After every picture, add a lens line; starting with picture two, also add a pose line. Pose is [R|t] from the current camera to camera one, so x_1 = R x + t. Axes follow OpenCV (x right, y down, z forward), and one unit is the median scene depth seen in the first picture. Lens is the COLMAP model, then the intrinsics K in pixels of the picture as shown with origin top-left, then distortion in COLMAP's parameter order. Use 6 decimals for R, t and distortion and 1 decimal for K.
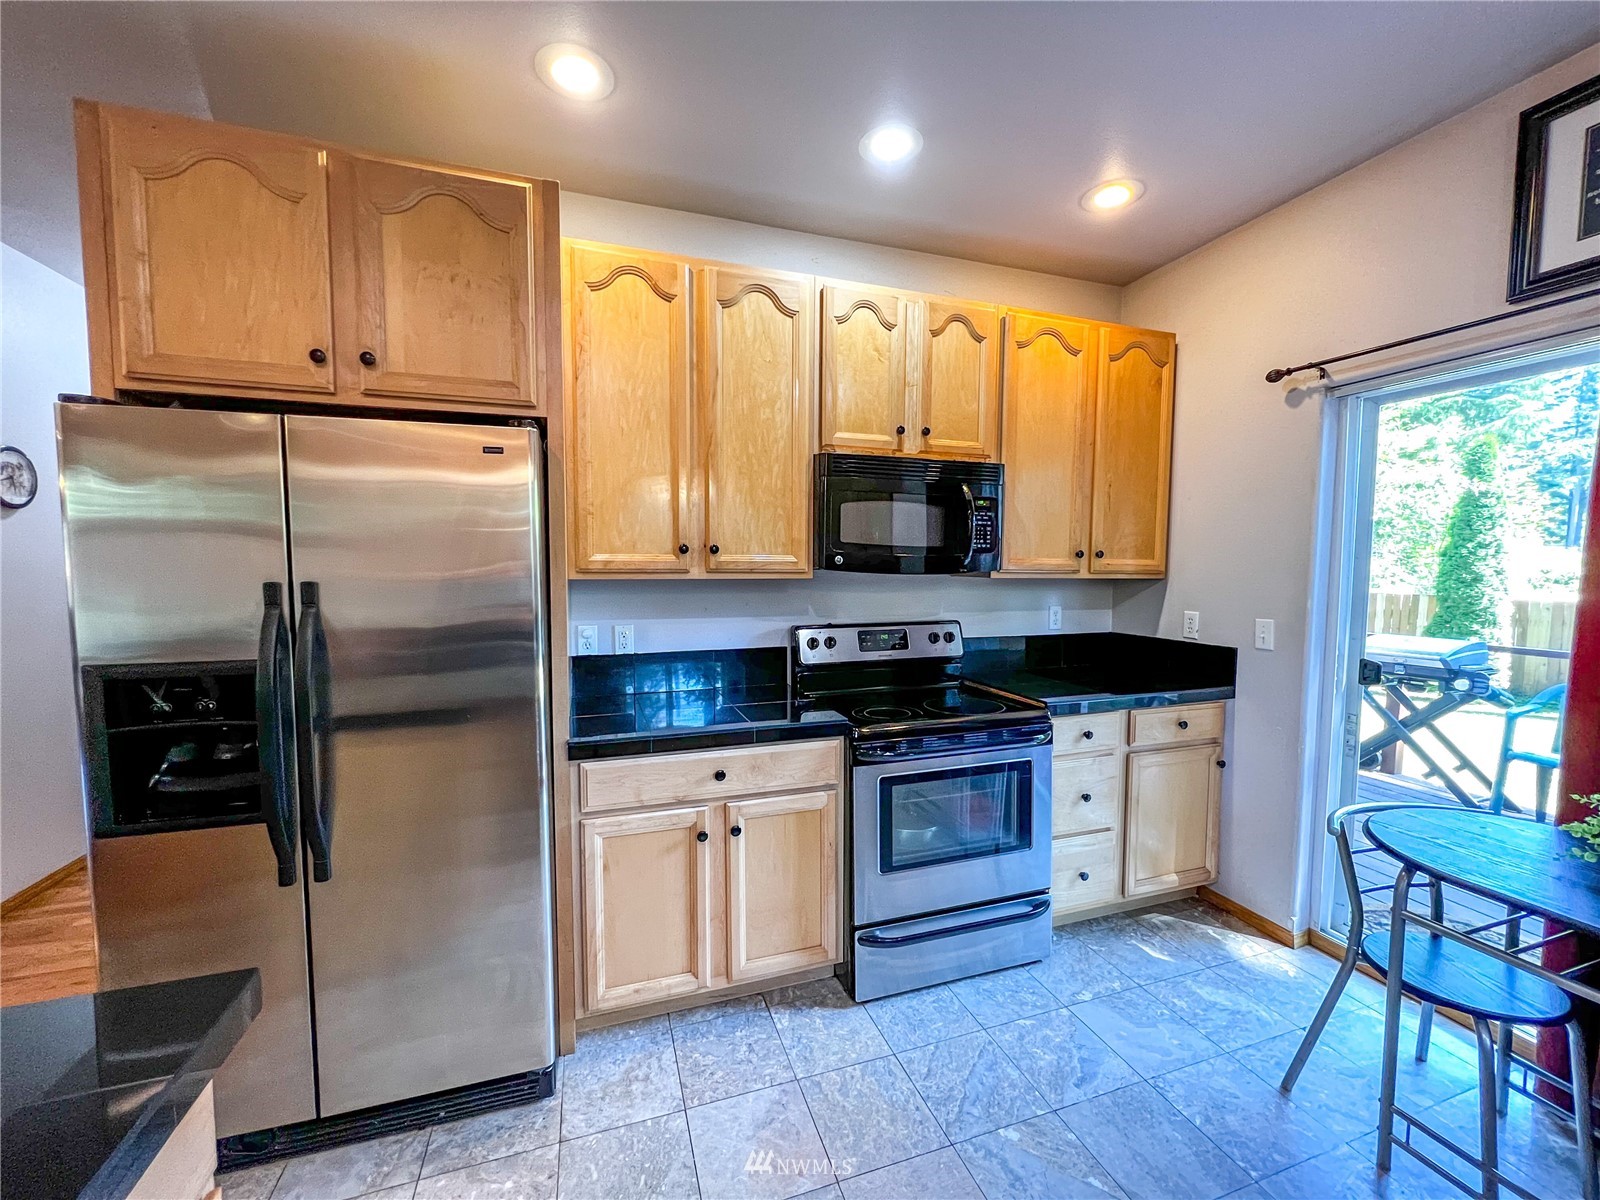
lens RADIAL K [[638.8, 0, 801.5], [0, 638.8, 603.7], [0, 0, 1]] dist [-0.003777, 0.000906]
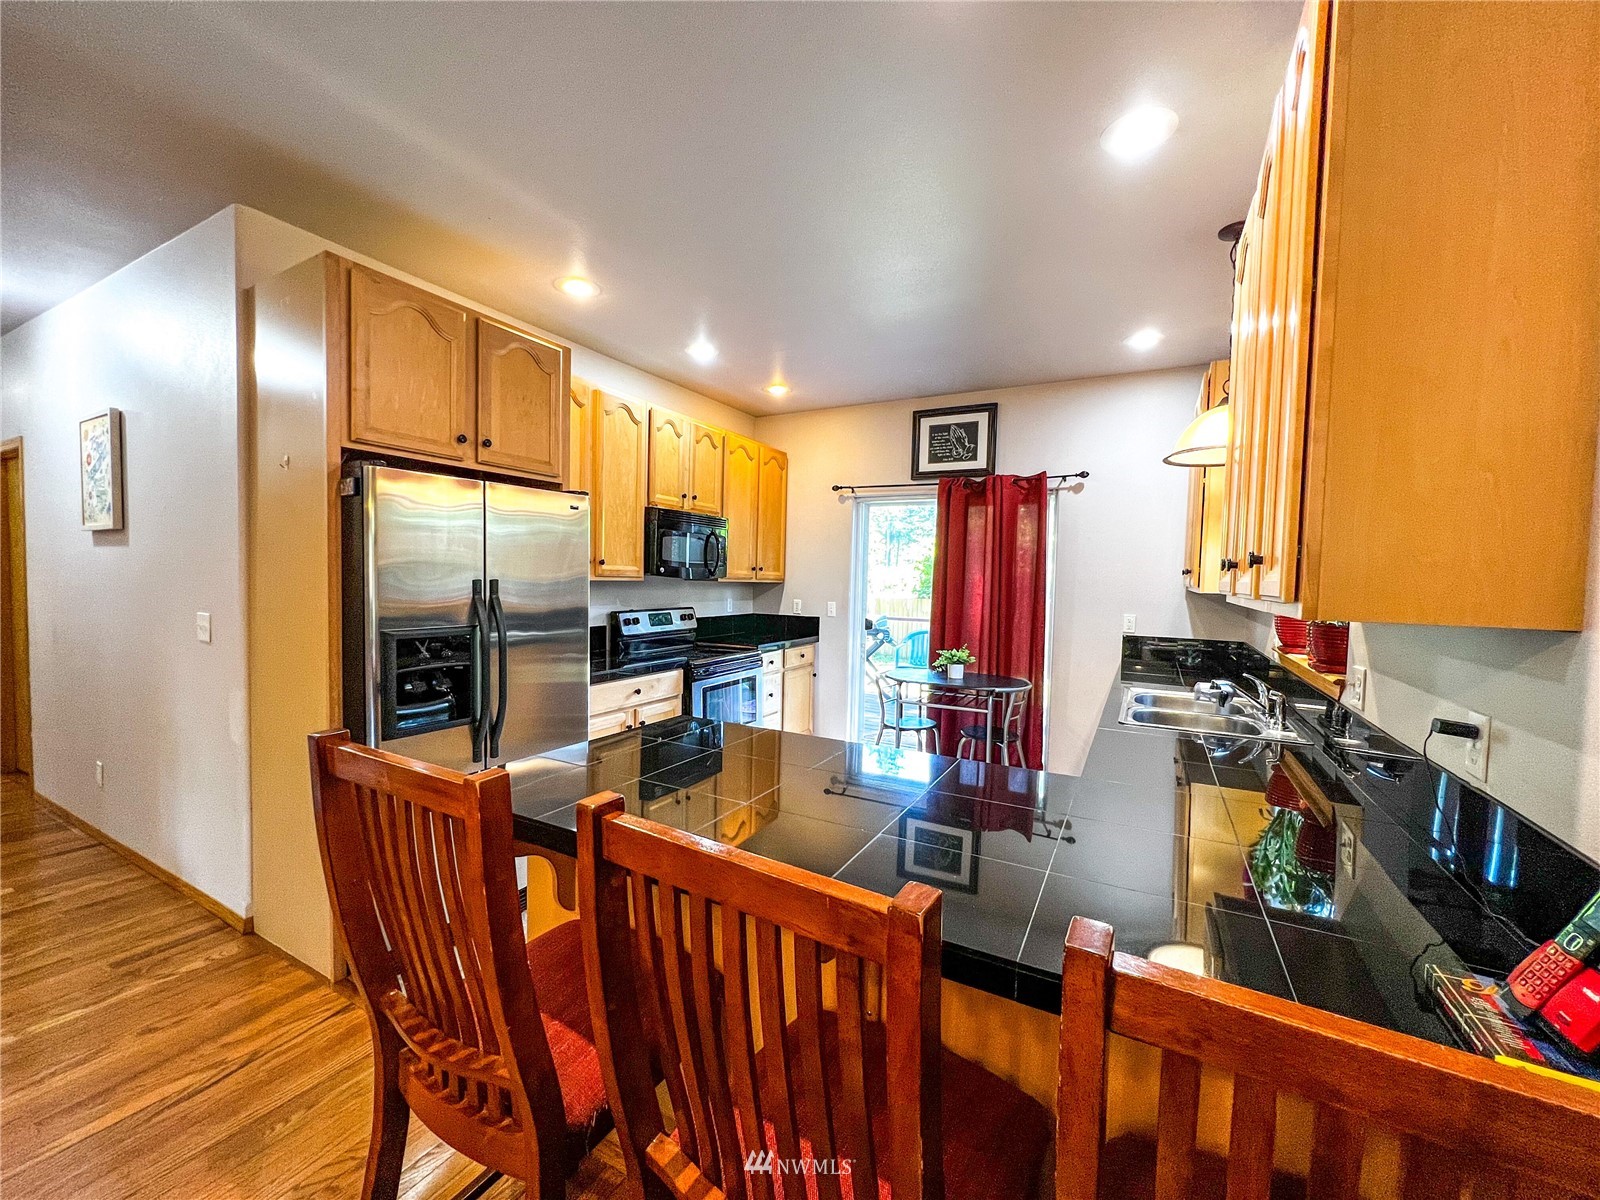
lens RADIAL K [[638.8, 0, 800.6], [0, 638.8, 604.5], [0, 0, 1]] dist [-0.003777, 0.000906]
pose [[0.734245, -0.016506, 0.678684, -0.773837], [0.022226, 0.999753, 0.000269, 0.029377], [-0.678521, 0.014887, 0.734431, -0.471535]]
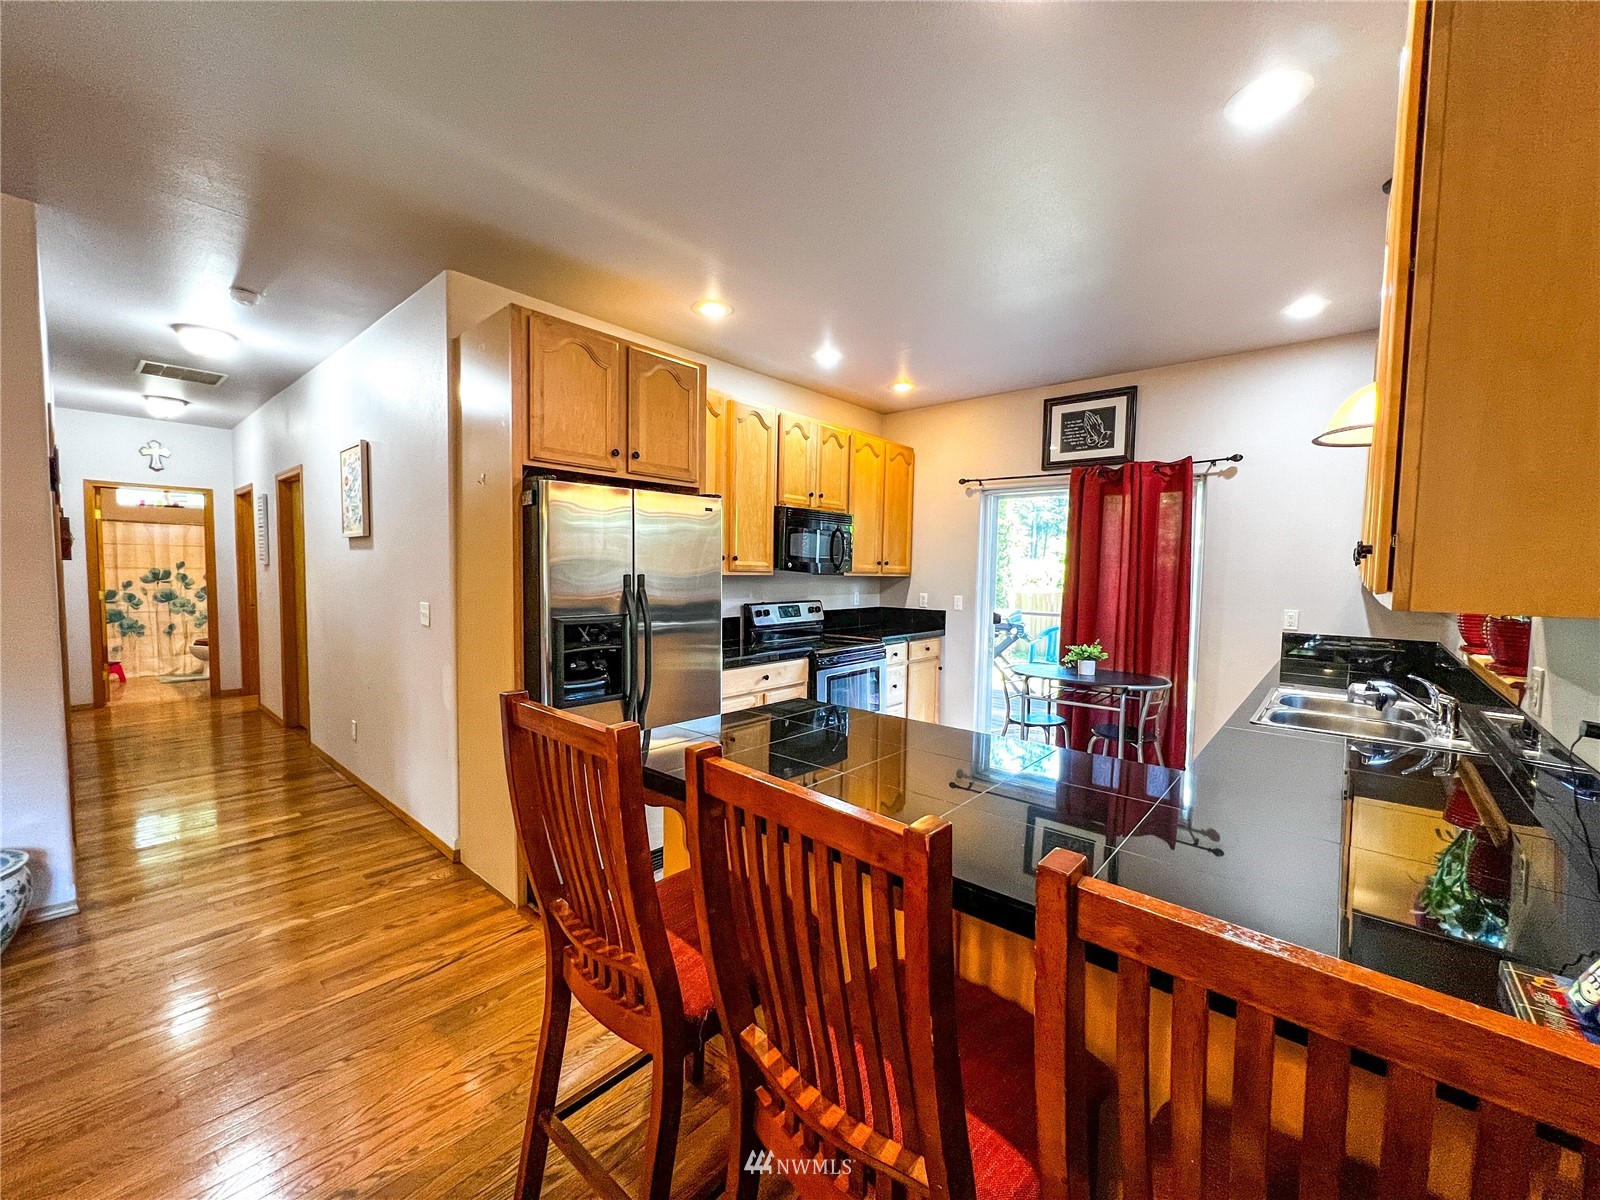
lens RADIAL K [[638.8, 0, 801.1], [0, 638.8, 605.4], [0, 0, 1]] dist [-0.003777, 0.000906]
pose [[0.861868, -0.018699, 0.506788, -0.782001], [0.018253, 0.999816, 0.005849, 0.034138], [-0.506804, 0.004209, 0.862051, -0.546268]]
